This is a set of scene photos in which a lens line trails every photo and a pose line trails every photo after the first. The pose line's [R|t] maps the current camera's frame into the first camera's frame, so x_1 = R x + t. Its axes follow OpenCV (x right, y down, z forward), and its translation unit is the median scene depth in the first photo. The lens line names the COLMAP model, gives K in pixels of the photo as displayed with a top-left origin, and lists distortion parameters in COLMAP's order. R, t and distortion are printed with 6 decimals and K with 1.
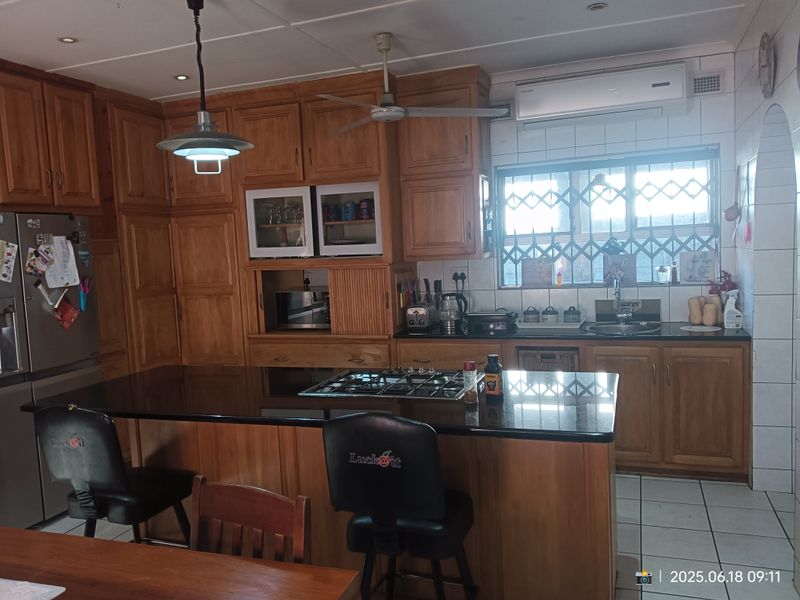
lens RADIAL K [[643.7, 0, 400.0], [0, 643.7, 300.0], [0, 0, 1]] dist [0.109410, -0.001815]
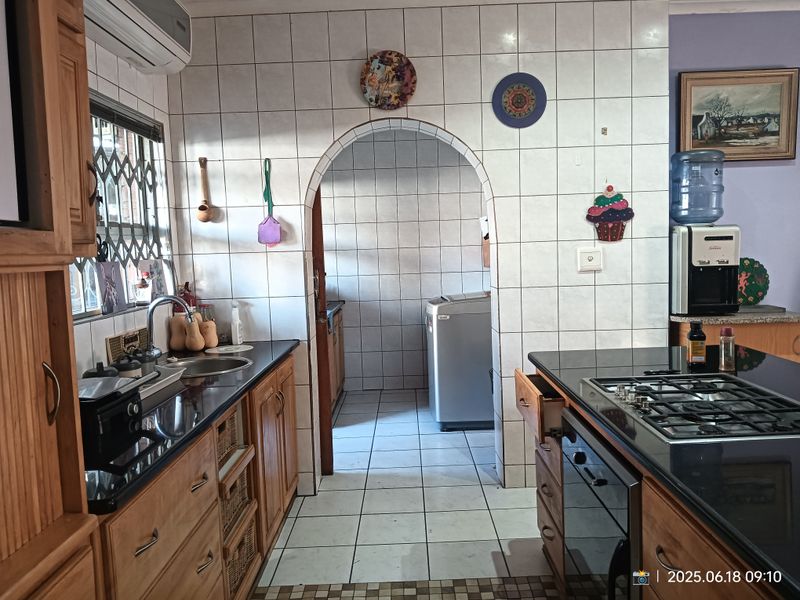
lens RADIAL K [[630.6, 0, 400.0], [0, 630.6, 300.0], [0, 0, 1]] dist [0.043921, -0.002083]
pose [[-0.347515, -0.014684, 0.937560, -0.313907], [0.134404, 0.988772, 0.065304, -0.035436], [-0.927992, 0.148706, -0.341639, 0.940573]]
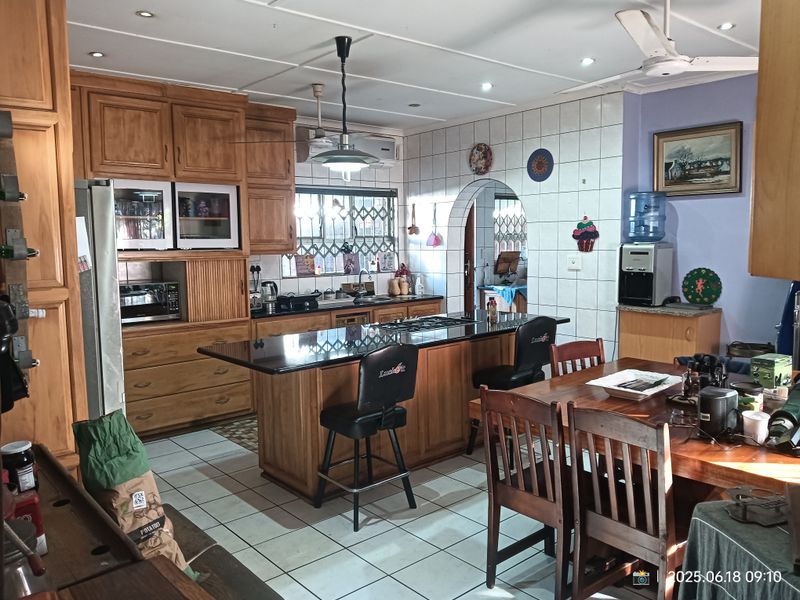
lens RADIAL K [[630.6, 0, 400.0], [0, 630.6, 300.0], [0, 0, 1]] dist [0.043921, -0.002083]
pose [[0.496074, -0.042611, 0.867234, -0.868157], [0.067538, 0.997663, 0.010386, 0.030514], [-0.865650, 0.053419, 0.497792, 0.175044]]
